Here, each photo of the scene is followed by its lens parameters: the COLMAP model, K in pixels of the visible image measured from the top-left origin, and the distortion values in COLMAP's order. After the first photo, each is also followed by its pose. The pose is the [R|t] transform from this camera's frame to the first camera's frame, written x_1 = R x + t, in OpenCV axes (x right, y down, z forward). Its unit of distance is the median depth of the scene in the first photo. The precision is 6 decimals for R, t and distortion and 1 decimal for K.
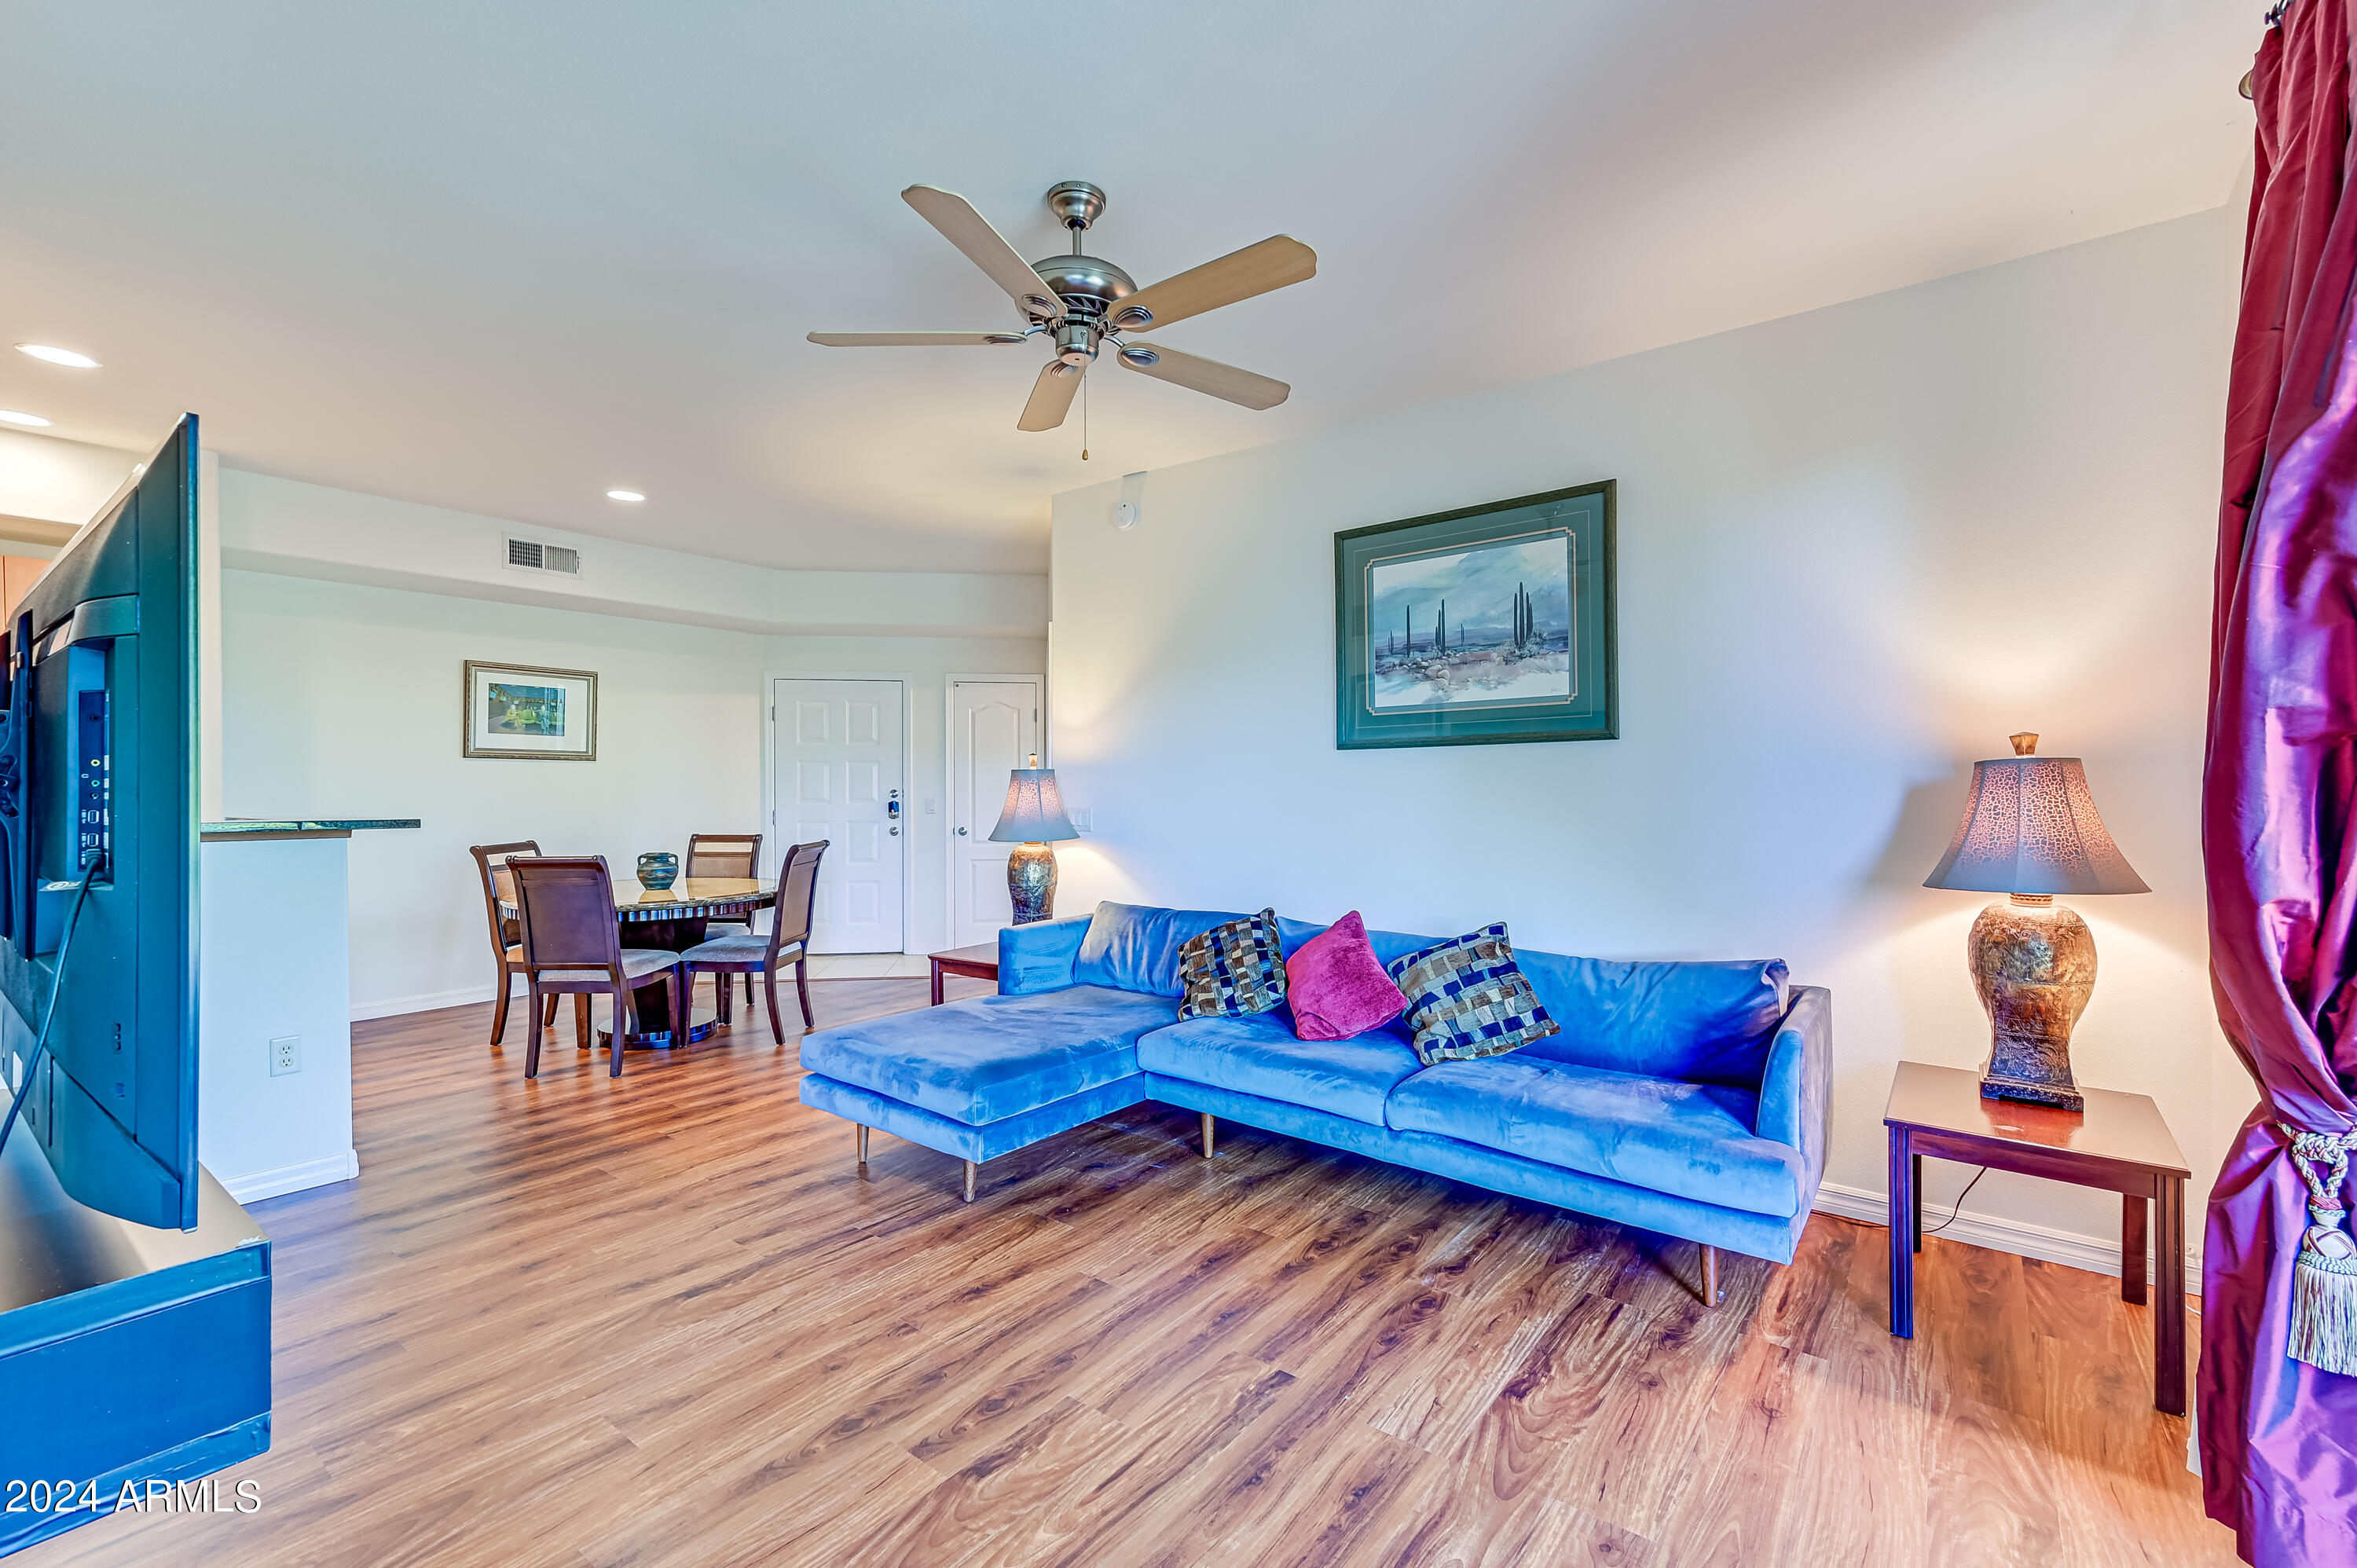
lens RADIAL K [[1008.7, 0, 1181.2], [0, 1008.7, 787.8], [0, 0, 1]] dist [0.009376, 0.000354]
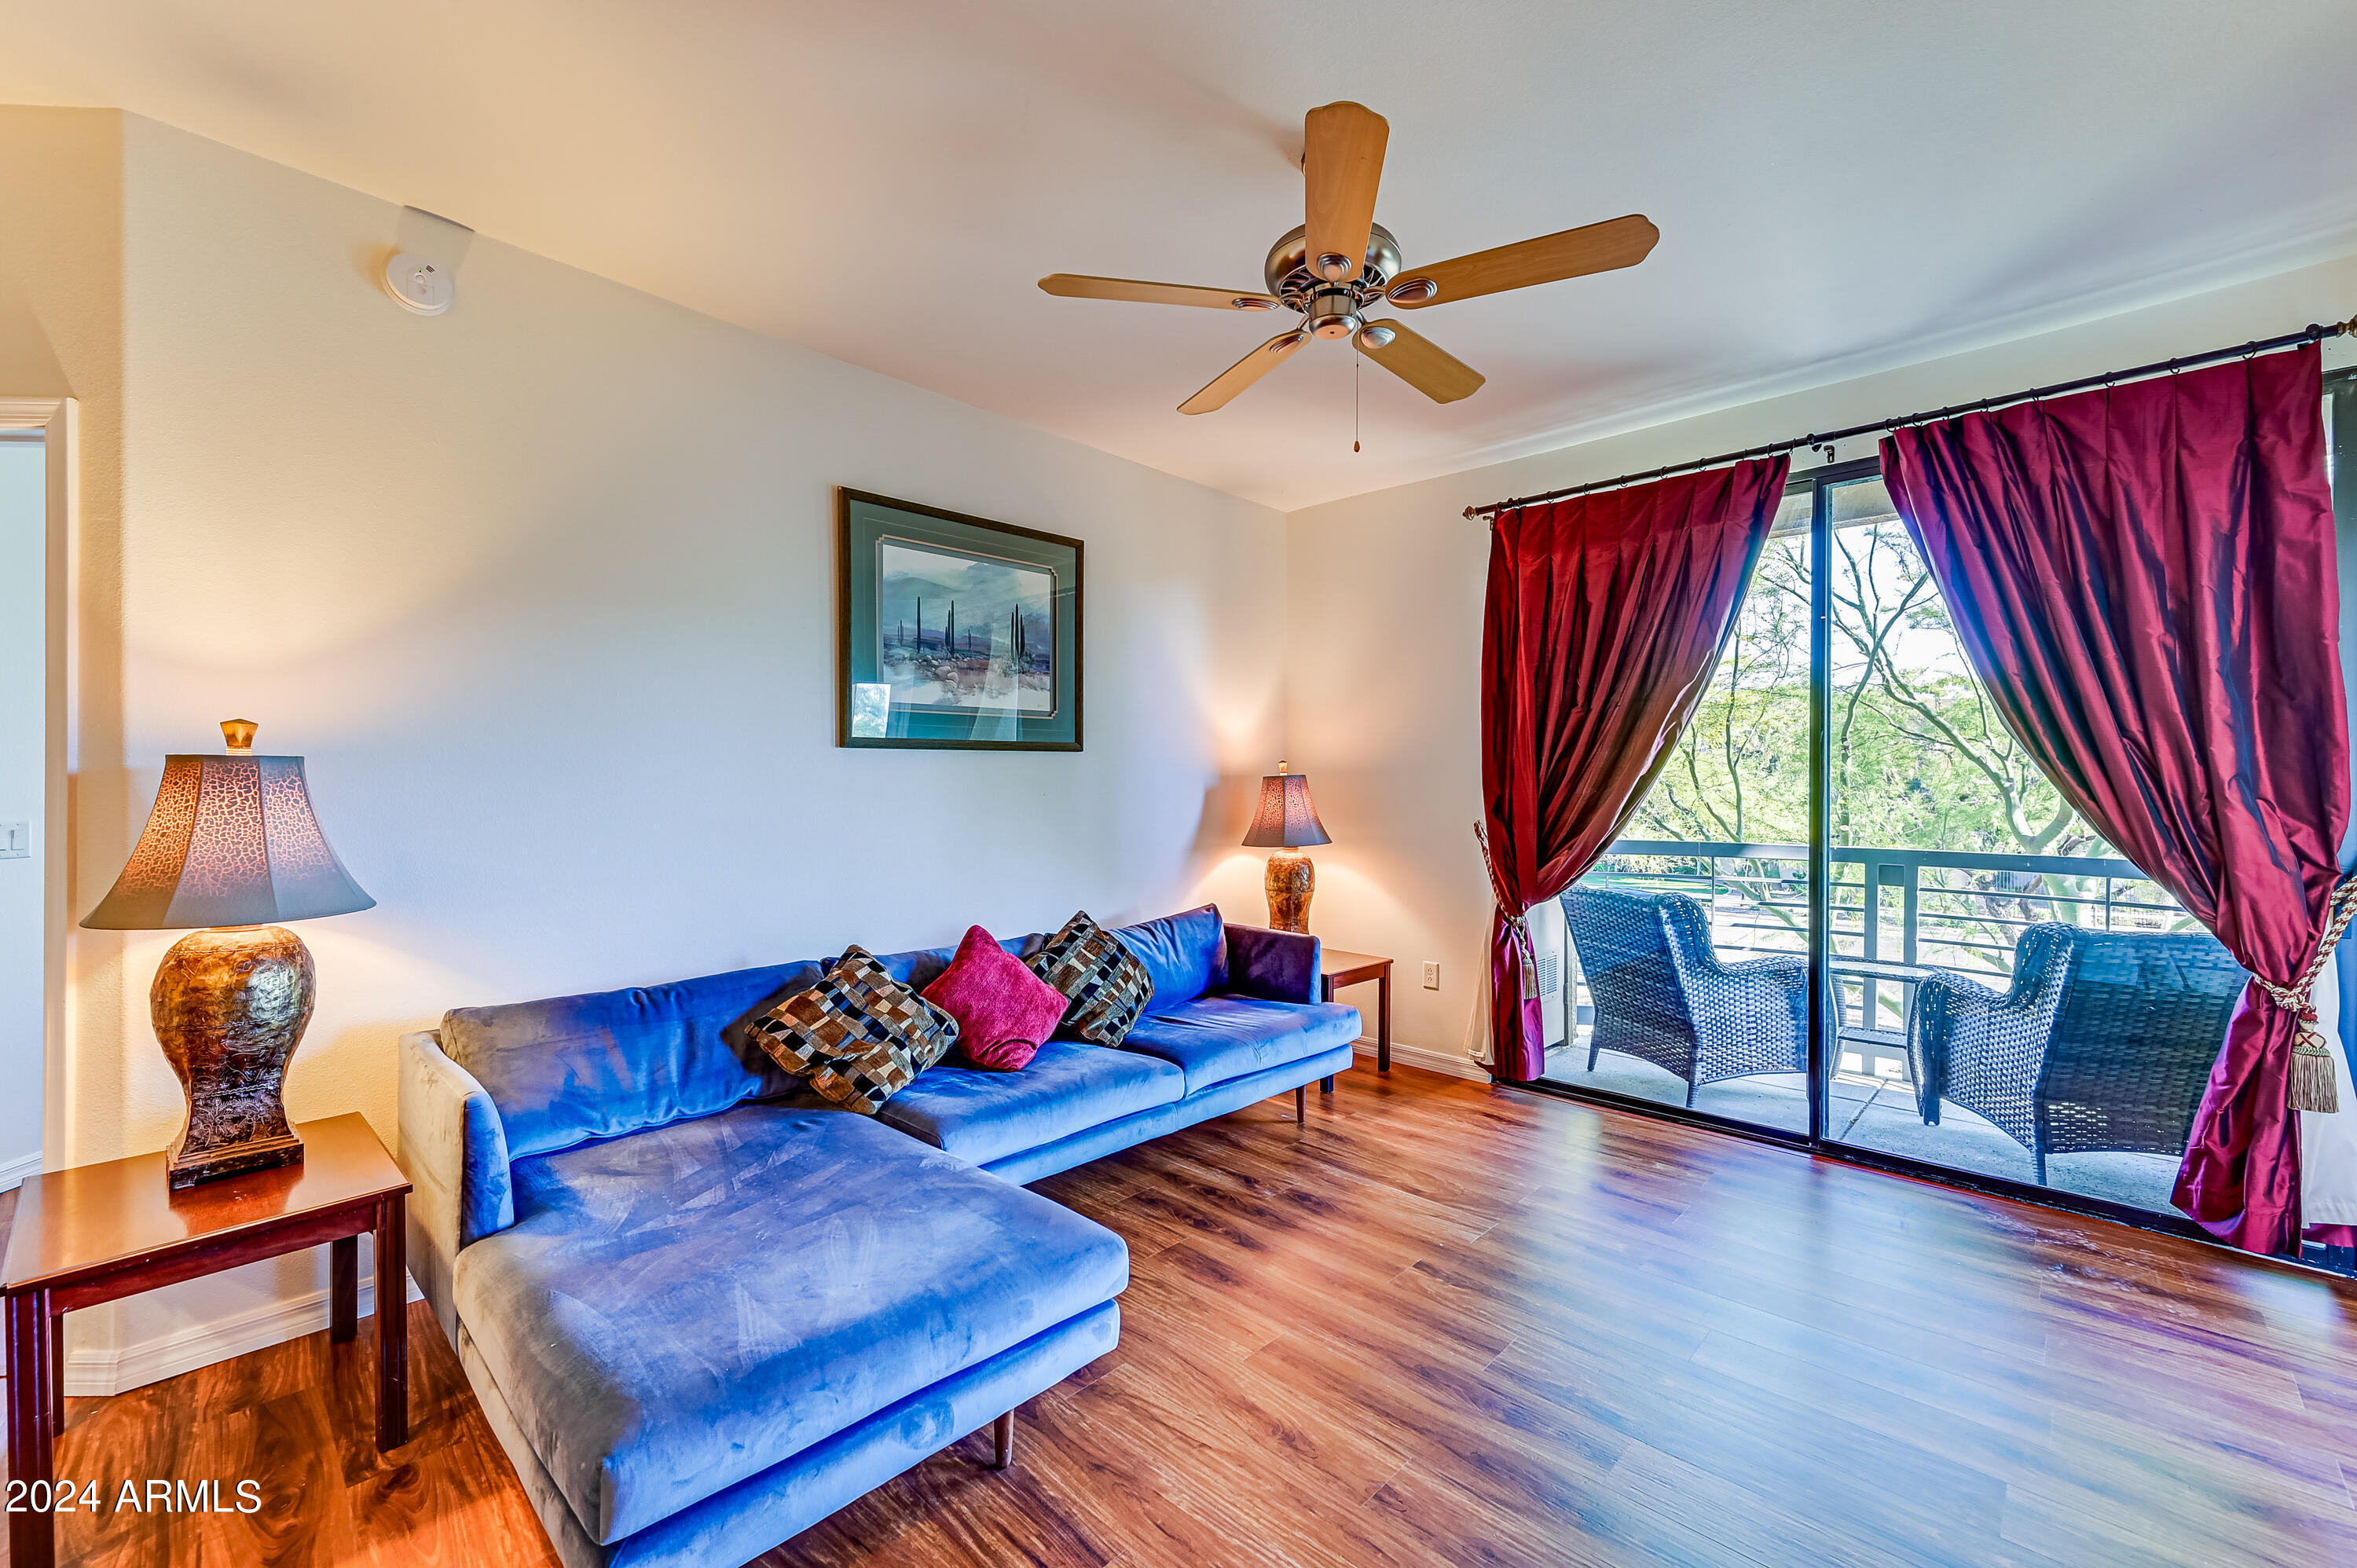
lens RADIAL K [[956.3, 0, 1180.4], [0, 956.3, 787.5], [0, 0, 1]] dist [0.006963, 0.000440]
pose [[0.104591, 0.000470, 0.994515, -0.647193], [0.003551, 0.999993, -0.000846, -0.002827], [-0.994509, 0.003620, 0.104588, 0.686912]]
